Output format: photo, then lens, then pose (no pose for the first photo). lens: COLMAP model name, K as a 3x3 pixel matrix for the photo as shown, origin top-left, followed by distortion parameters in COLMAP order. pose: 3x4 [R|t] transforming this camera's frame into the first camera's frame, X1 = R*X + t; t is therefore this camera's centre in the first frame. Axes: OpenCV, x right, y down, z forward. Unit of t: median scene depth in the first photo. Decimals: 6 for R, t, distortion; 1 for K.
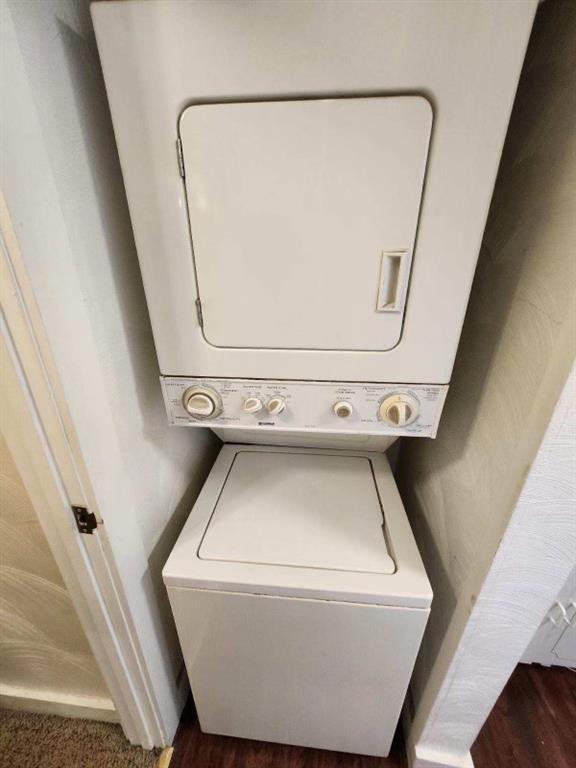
lens RADIAL K [[309.4, 0, 286.9], [0, 309.4, 381.4], [0, 0, 1]] dist [0.003176, 0.000122]
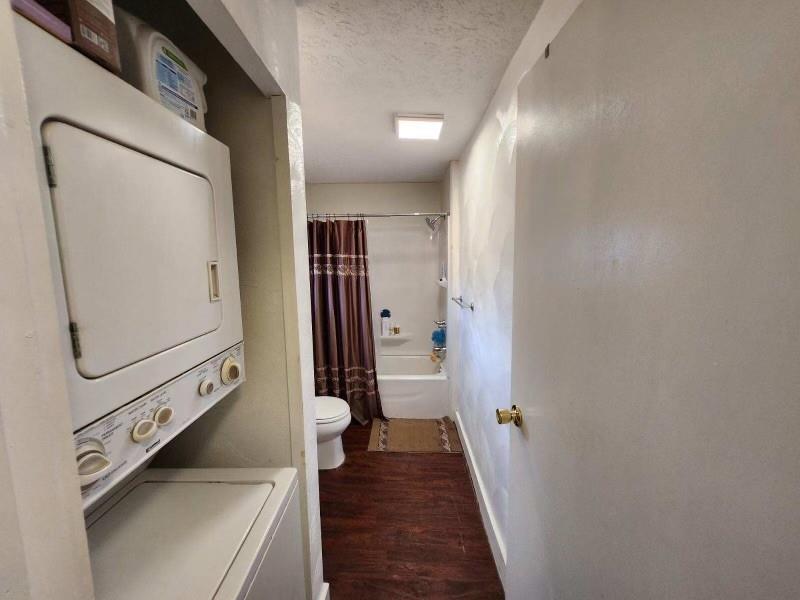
lens RADIAL K [[322.3, 0, 400.4], [0, 322.3, 298.6], [0, 0, 1]] dist [0.003176, 0.000122]
pose [[-0.092212, -0.129531, 0.987278, -1.040894], [0.410830, 0.898228, 0.156219, -0.098963], [-0.907037, 0.420009, -0.029612, 0.229749]]
